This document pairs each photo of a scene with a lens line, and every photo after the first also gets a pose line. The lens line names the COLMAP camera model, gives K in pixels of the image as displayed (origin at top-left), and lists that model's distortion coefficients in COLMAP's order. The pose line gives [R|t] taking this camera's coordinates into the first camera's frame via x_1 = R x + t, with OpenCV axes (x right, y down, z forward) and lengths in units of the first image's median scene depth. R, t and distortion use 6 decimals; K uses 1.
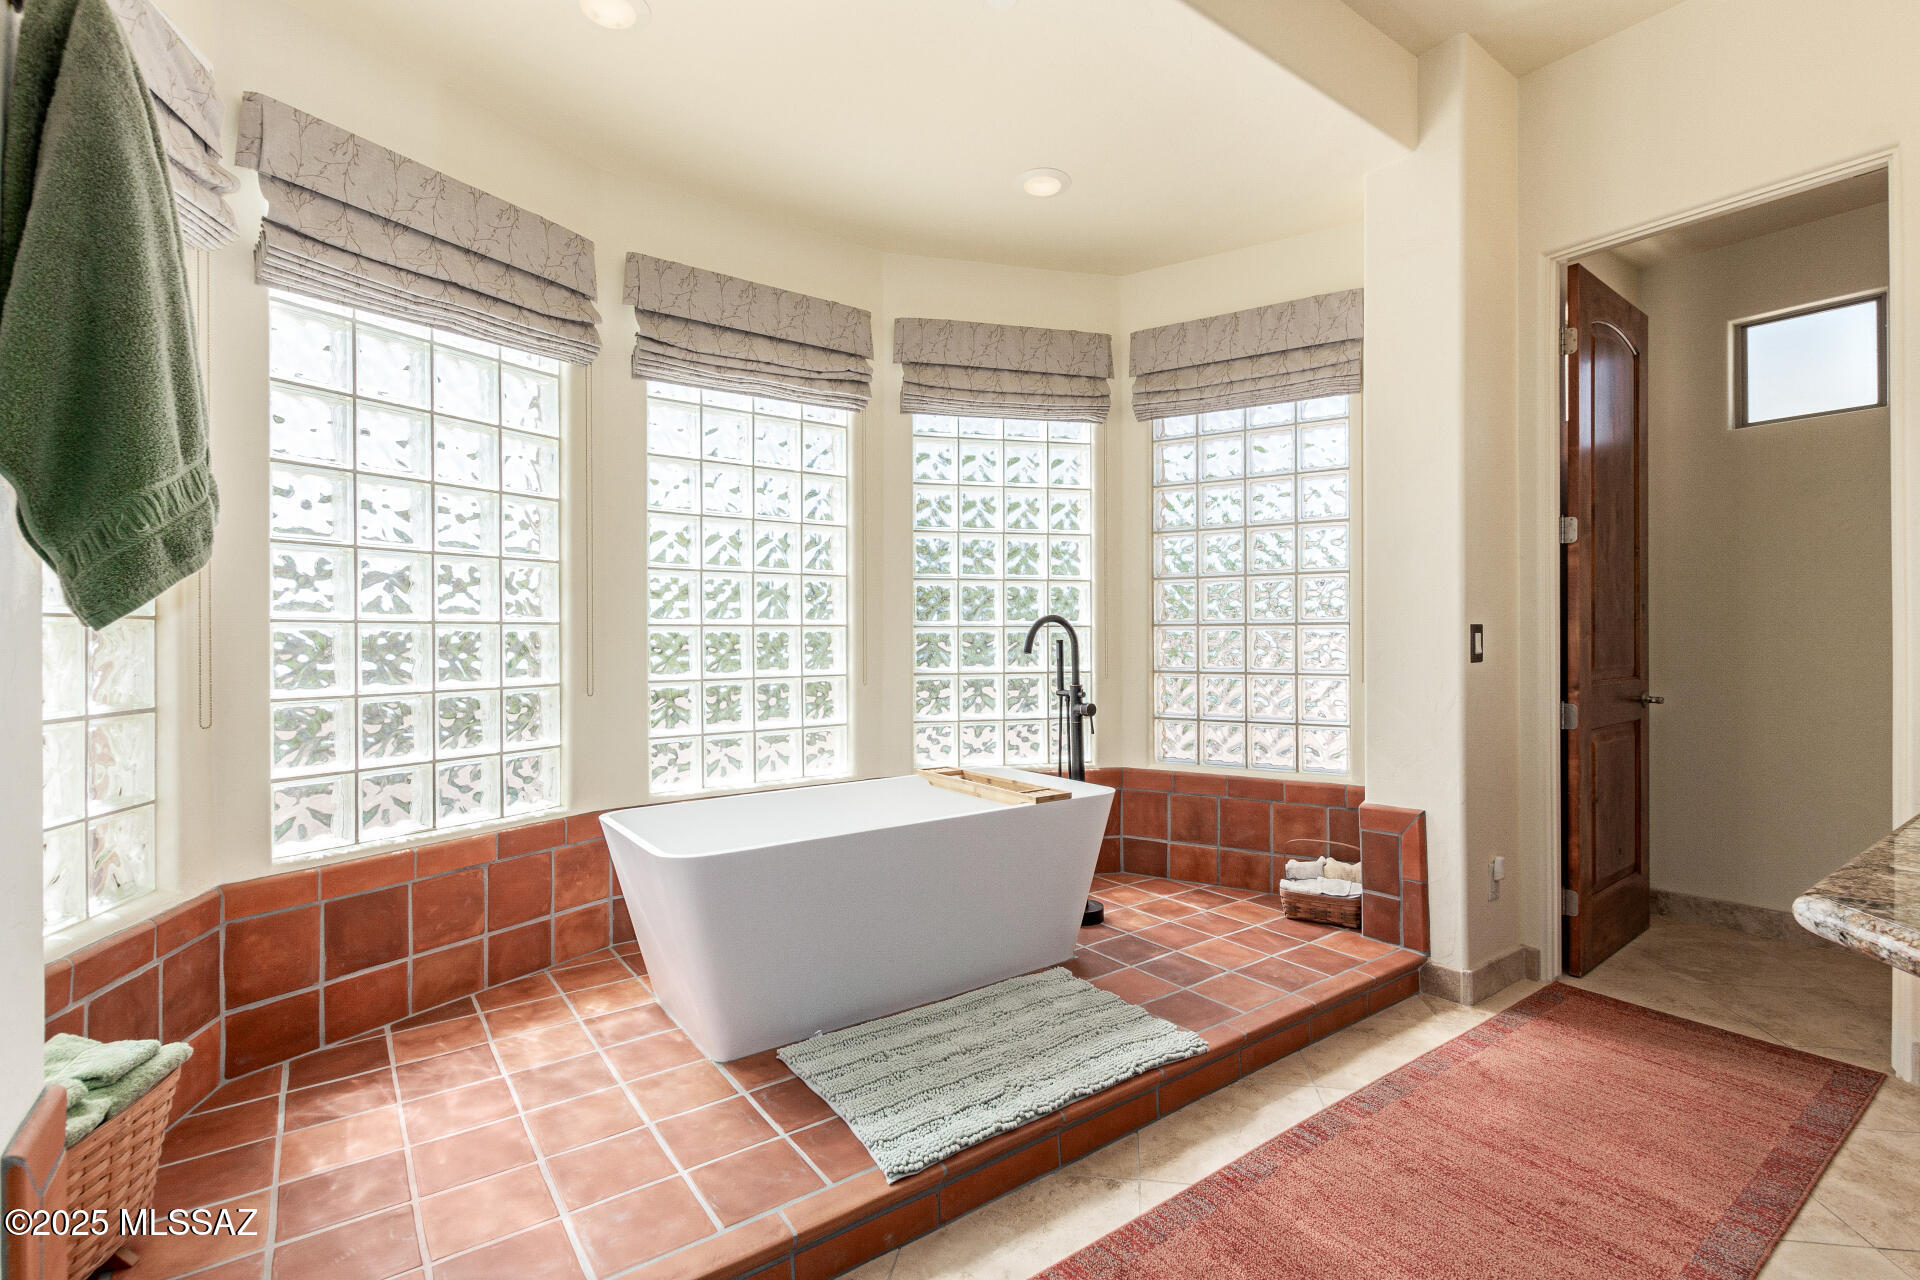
lens RADIAL K [[877.8, 0, 967.4], [0, 877.8, 637.7], [0, 0, 1]] dist [-0.001345, -0.000936]
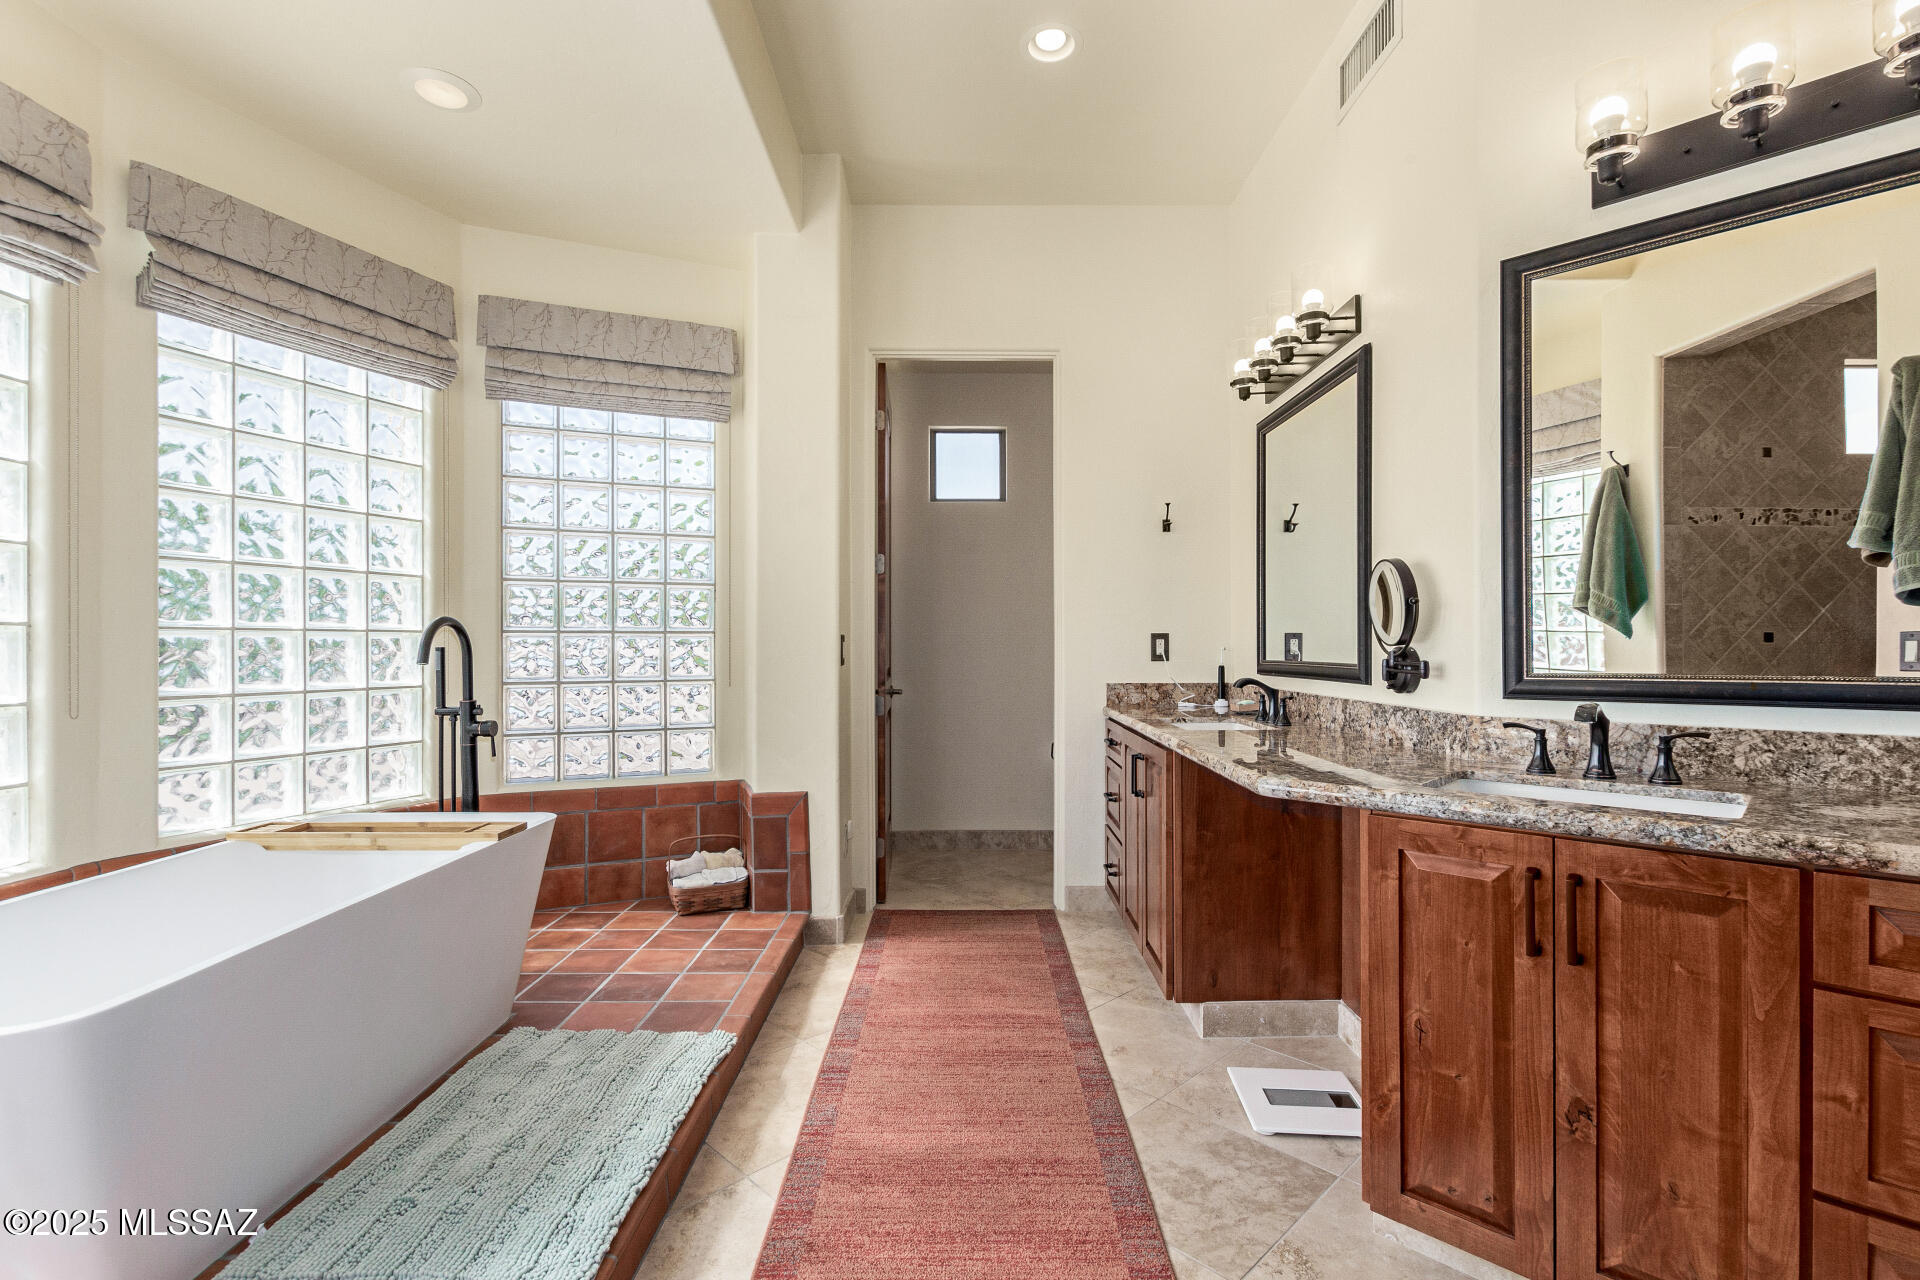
lens RADIAL K [[886.9, 0, 972.3], [0, 886.9, 642.4], [0, 0, 1]] dist [-0.002323, -0.000630]
pose [[0.572216, 0.005313, 0.820085, -0.286728], [-0.001432, 0.999984, -0.005479, 0.001654], [-0.820101, 0.001961, 0.572215, 0.111220]]
